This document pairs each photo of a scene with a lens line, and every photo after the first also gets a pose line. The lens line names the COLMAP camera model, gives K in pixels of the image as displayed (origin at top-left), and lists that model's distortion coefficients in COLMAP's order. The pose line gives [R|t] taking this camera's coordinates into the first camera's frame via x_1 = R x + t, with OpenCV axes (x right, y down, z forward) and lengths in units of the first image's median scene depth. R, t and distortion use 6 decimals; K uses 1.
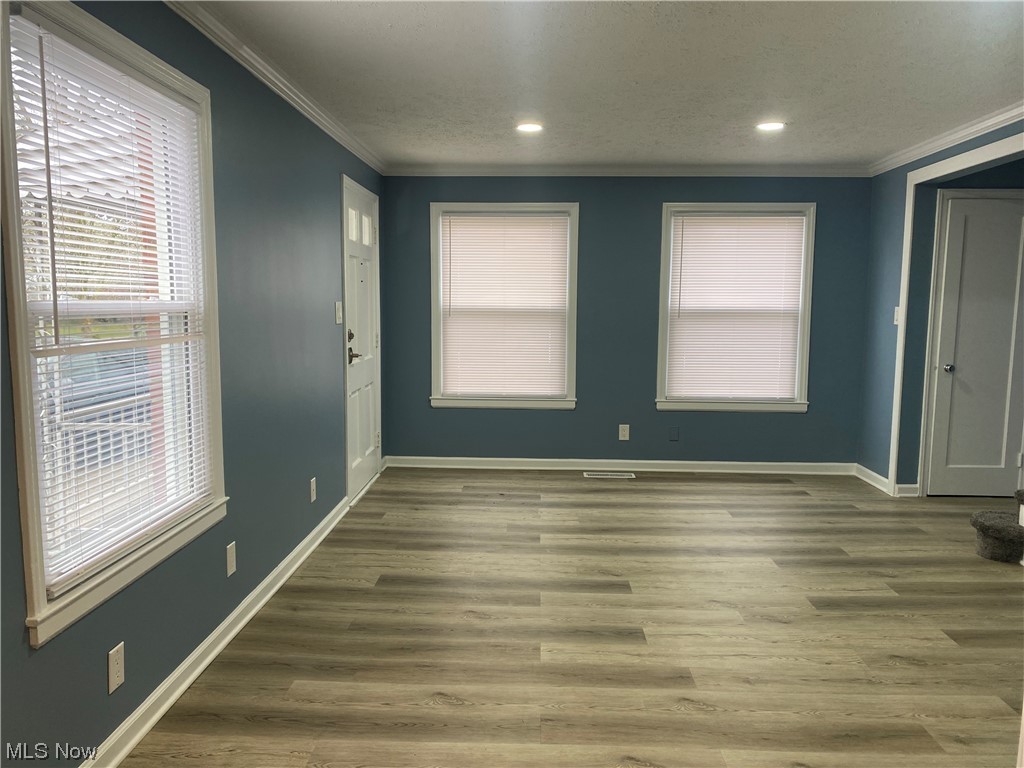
lens RADIAL K [[773.5, 0, 517.1], [0, 773.5, 383.4], [0, 0, 1]] dist [0.044968, -0.048978]
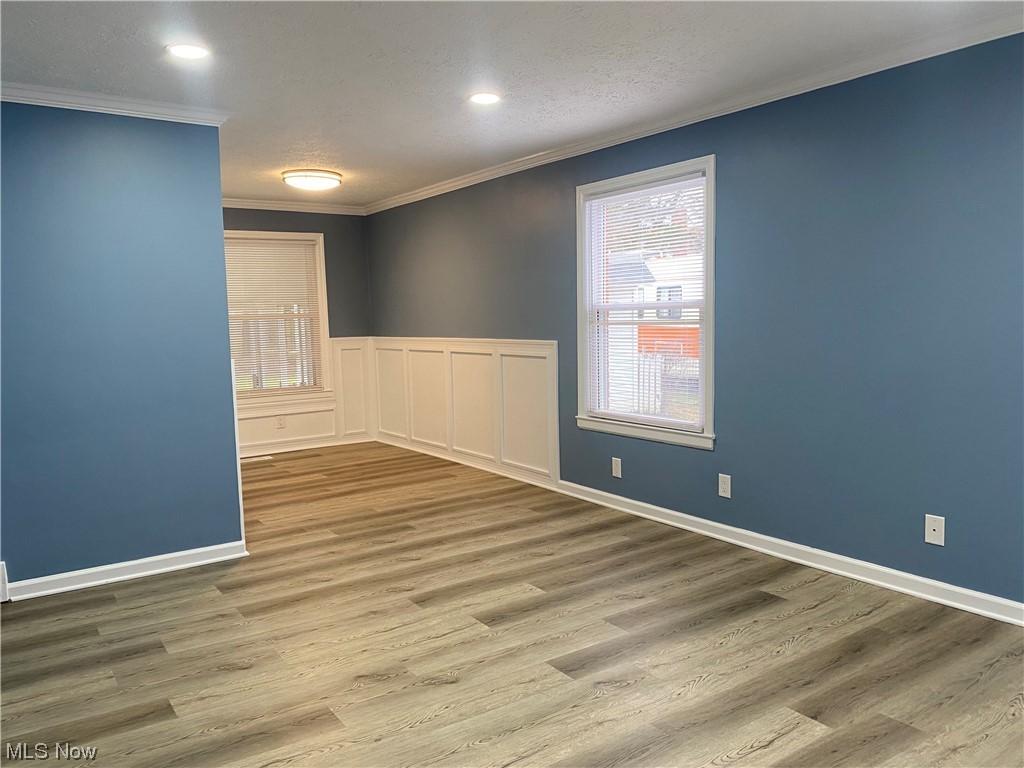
lens RADIAL K [[773.5, 0, 509.6], [0, 773.5, 382.1], [0, 0, 1]] dist [0.044968, -0.048978]
pose [[-0.804411, 0.067562, -0.590218, 0.450116], [-0.043074, 0.984264, 0.171375, -0.106377], [0.592509, 0.163279, -0.788843, 1.112867]]
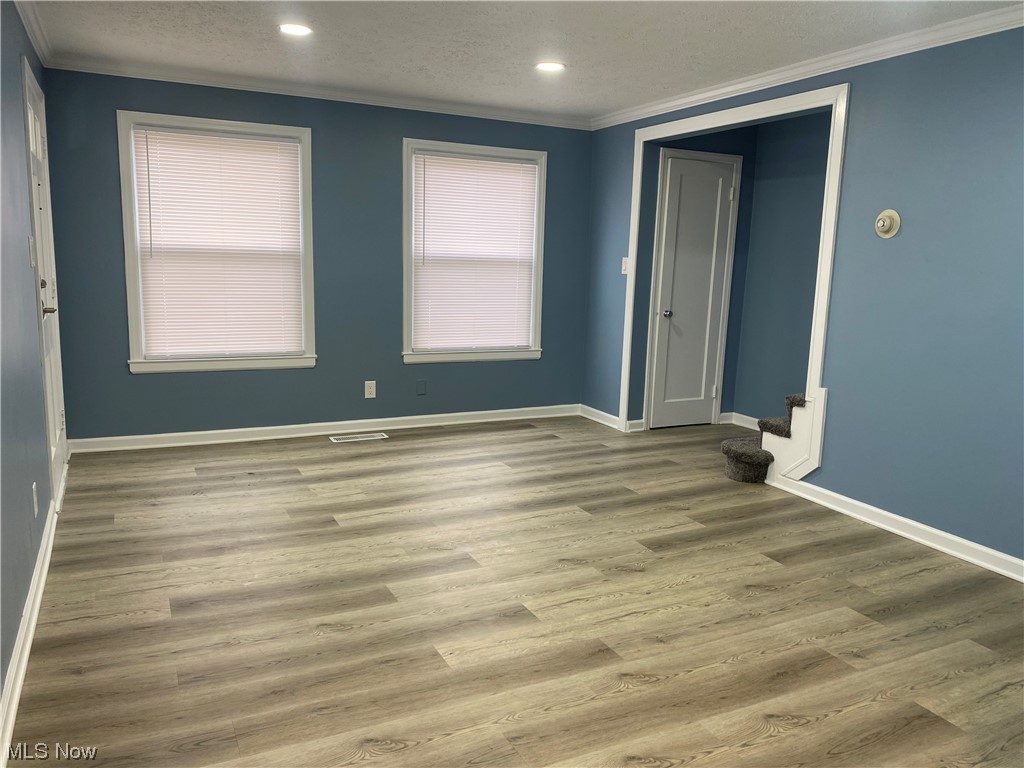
lens RADIAL K [[773.5, 0, 512.3], [0, 773.5, 385.0], [0, 0, 1]] dist [0.044968, -0.048978]
pose [[0.882432, -0.061604, 0.466390, -0.167858], [0.028018, 0.996511, 0.078614, -0.011659], [-0.469605, -0.056305, 0.881079, 0.131197]]
